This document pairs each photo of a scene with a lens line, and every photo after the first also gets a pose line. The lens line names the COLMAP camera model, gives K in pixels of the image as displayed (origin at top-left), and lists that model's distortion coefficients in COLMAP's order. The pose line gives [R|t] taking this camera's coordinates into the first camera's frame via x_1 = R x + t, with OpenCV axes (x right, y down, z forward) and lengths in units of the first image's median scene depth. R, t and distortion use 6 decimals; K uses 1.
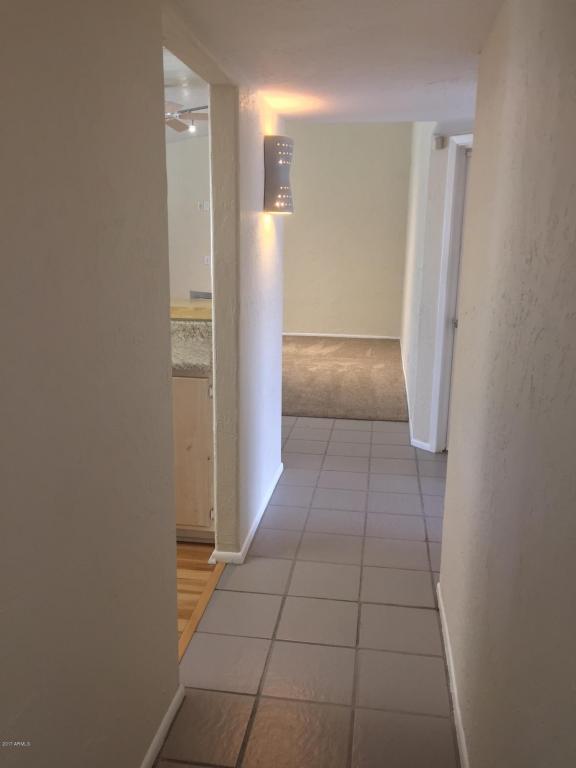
lens RADIAL K [[663.0, 0, 287.6], [0, 663.0, 383.7], [0, 0, 1]] dist [0.077589, -0.093706]
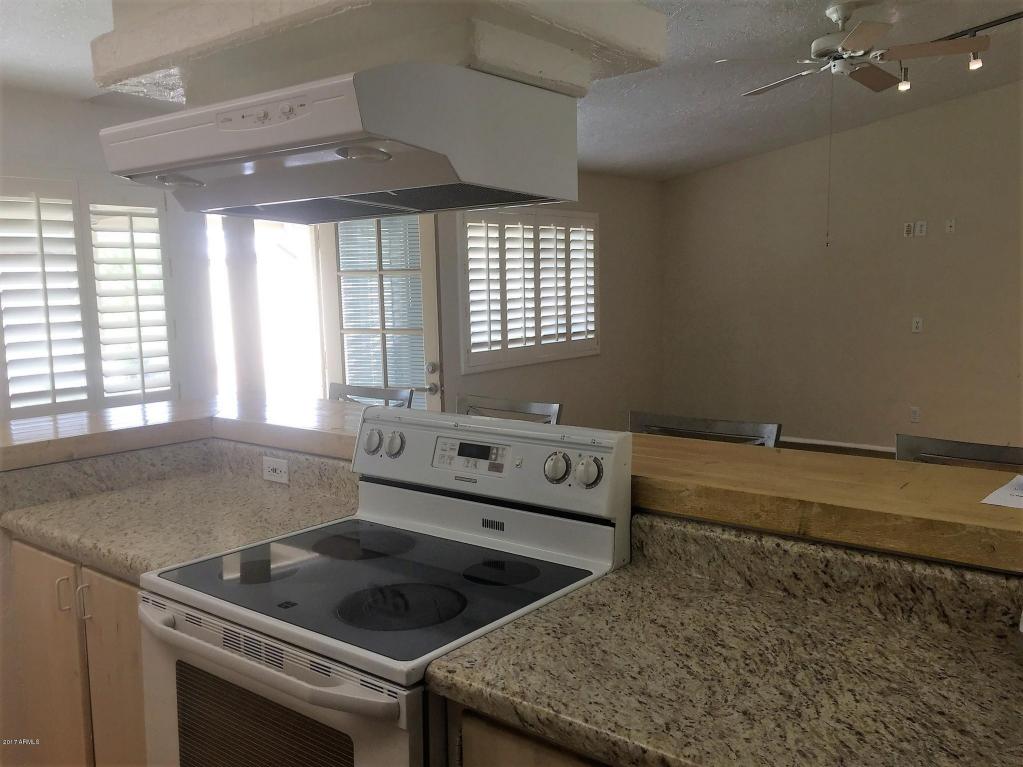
lens RADIAL K [[883.1, 0, 511.5], [0, 883.1, 386.9], [0, 0, 1]] dist [0.077589, -0.093706]
pose [[0.861809, 0.028303, -0.506443, -0.094637], [-0.080044, 0.993520, -0.080686, -0.126212], [0.500878, 0.110073, 0.858490, 0.542073]]
